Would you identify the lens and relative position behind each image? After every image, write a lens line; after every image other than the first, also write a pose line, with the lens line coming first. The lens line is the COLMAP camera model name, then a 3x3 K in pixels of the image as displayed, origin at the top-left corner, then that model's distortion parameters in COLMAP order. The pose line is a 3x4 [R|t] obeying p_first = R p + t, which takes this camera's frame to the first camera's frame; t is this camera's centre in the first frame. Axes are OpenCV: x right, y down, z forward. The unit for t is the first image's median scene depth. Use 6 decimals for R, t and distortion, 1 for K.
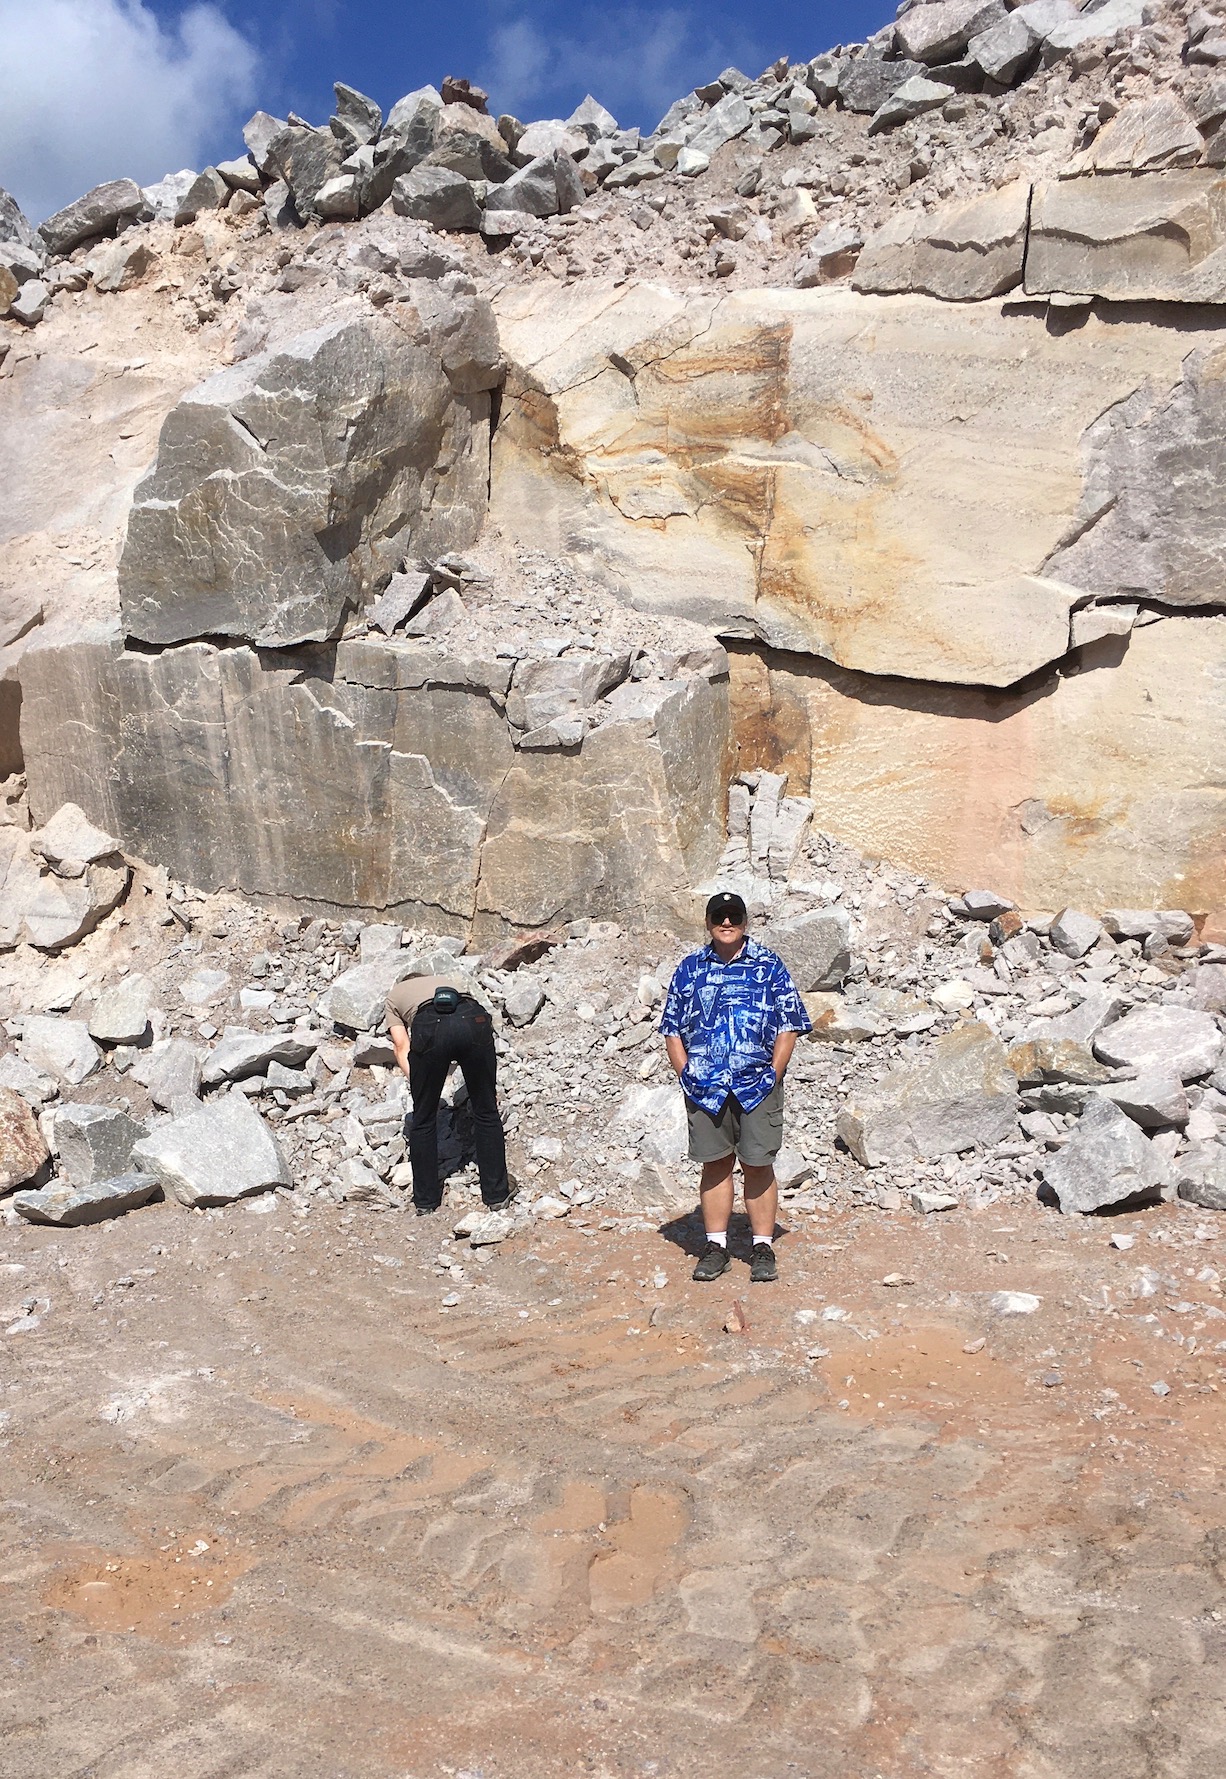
lens RADIAL K [[1786.0, 0, 446.4], [0, 1786.0, 987.8], [0, 0, 1]] dist [0.061380, 0.000000]
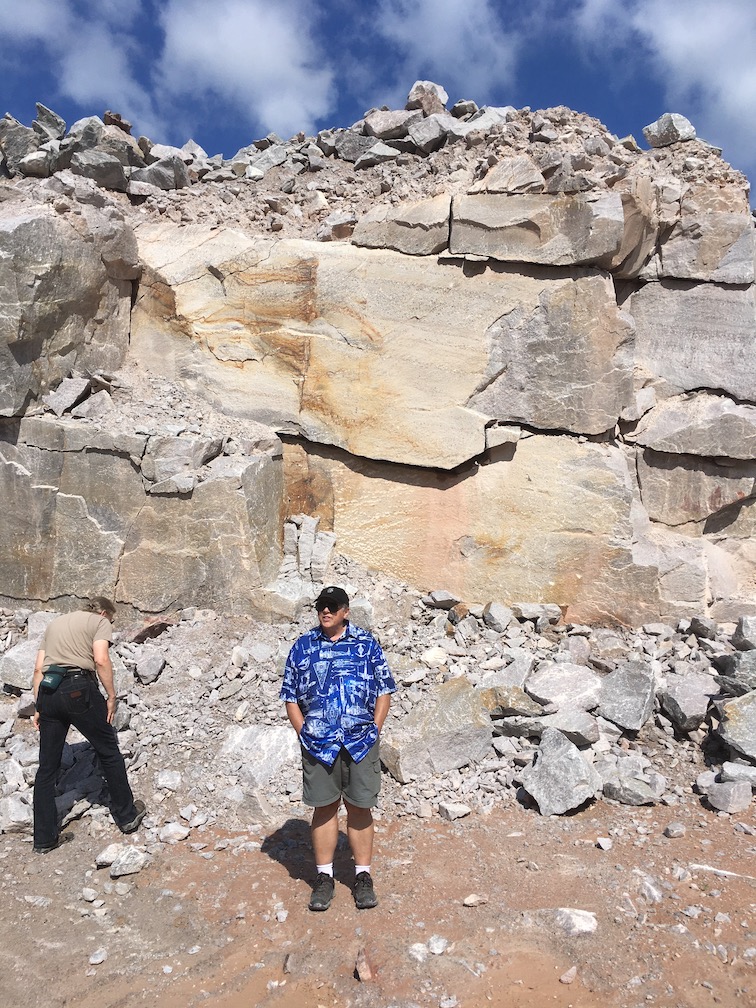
lens RADIAL K [[873.9, 0, 381.1], [0, 873.9, 506.9], [0, 0, 1]] dist [0.088397, -0.124183]
pose [[0.946793, 0.037444, 0.319657, -0.010990], [0.010972, 0.988877, -0.148333, -0.010884], [-0.321655, 0.143948, 0.935851, 0.247197]]
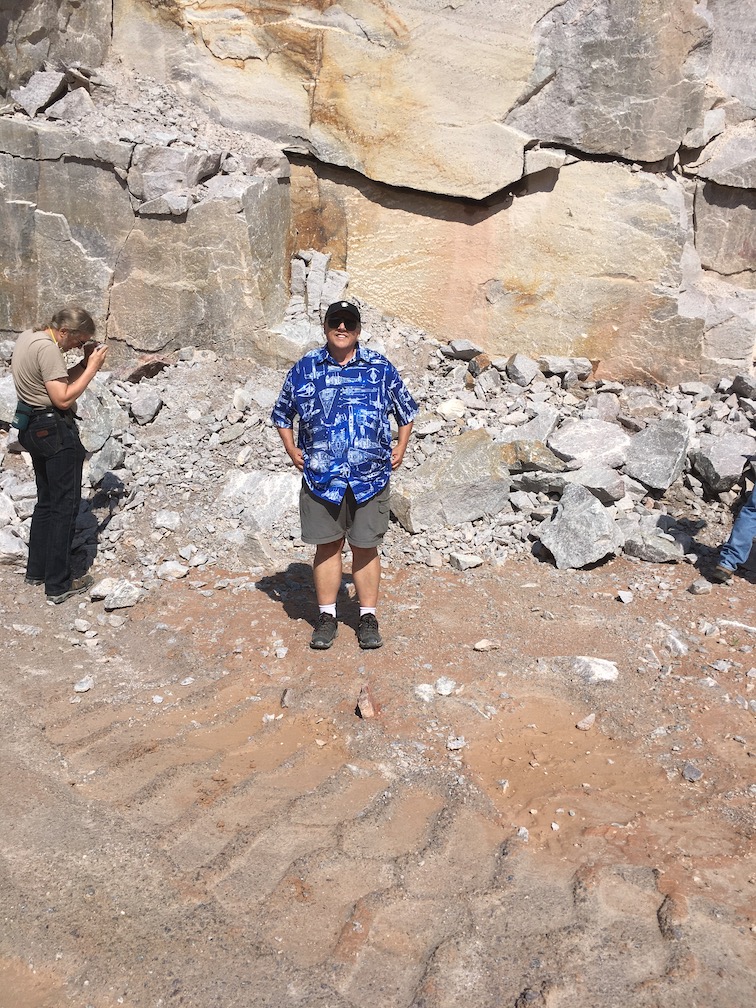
lens RADIAL K [[873.9, 0, 382.2], [0, 873.9, 512.3], [0, 0, 1]] dist [0.088397, -0.124183]
pose [[0.950125, -0.010690, 0.311686, 0.005315], [-0.025616, 0.993360, 0.112157, 0.008171], [-0.310816, -0.114547, 0.943543, 0.299536]]
